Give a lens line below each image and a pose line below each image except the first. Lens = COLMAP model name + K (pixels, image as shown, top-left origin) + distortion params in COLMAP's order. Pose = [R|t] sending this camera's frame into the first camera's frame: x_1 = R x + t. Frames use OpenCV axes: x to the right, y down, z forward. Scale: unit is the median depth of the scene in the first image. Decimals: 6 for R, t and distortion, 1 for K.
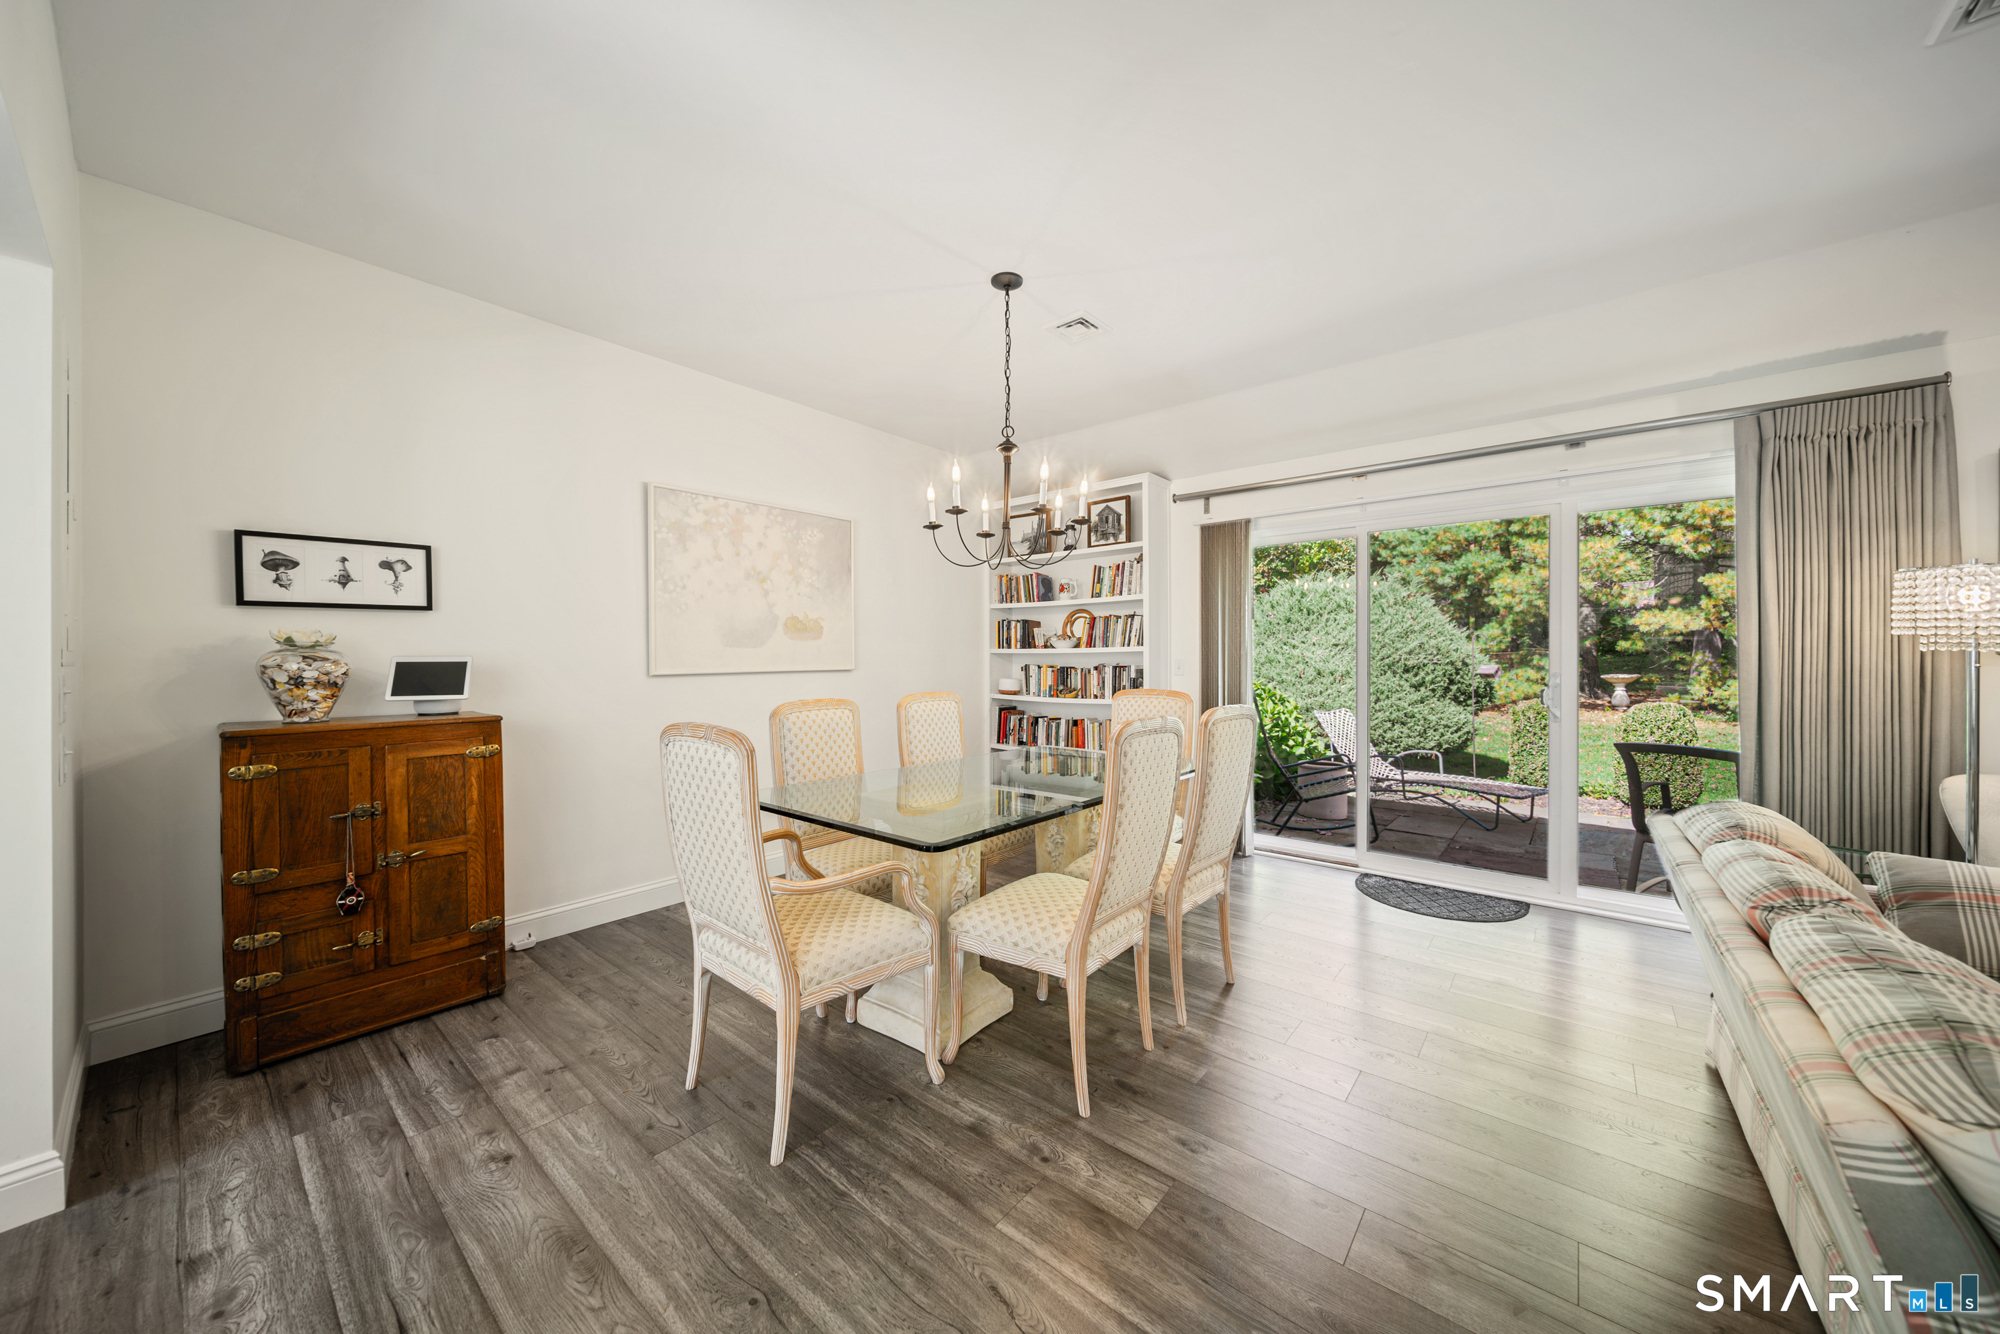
lens RADIAL K [[705.9, 0, 990.1], [0, 705.9, 660.1], [0, 0, 1]] dist [0.000599, -0.000827]
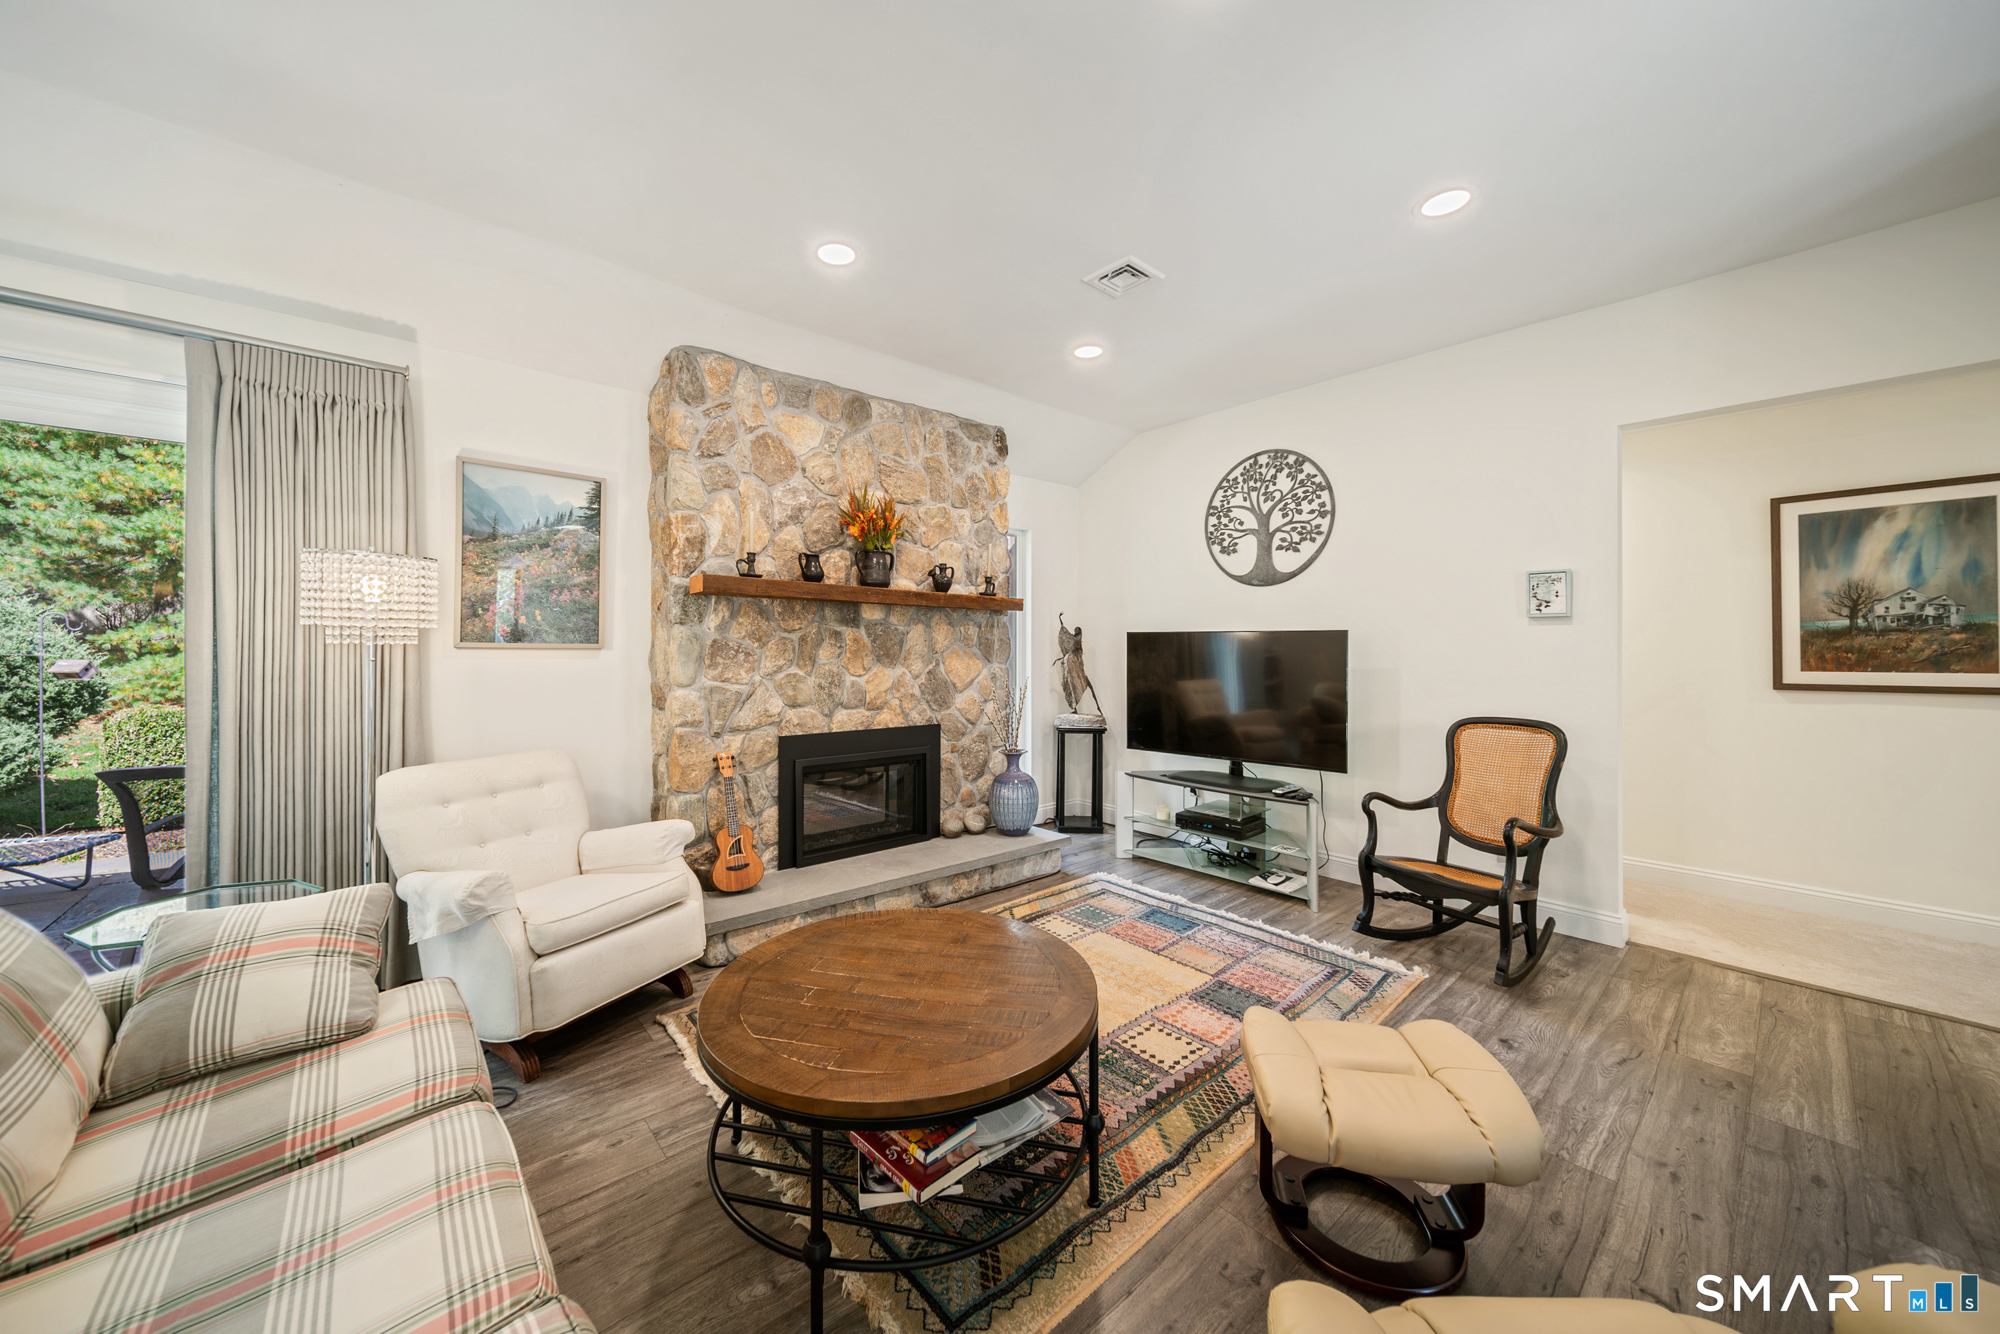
lens RADIAL K [[705.9, 0, 980.6], [0, 705.9, 649.6], [0, 0, 1]] dist [0.000599, -0.000827]
pose [[0.162271, 0.001634, 0.986745, 0.336526], [0.000862, 0.999998, -0.001798, -0.001513], [-0.986746, 0.001142, 0.162269, 0.020566]]
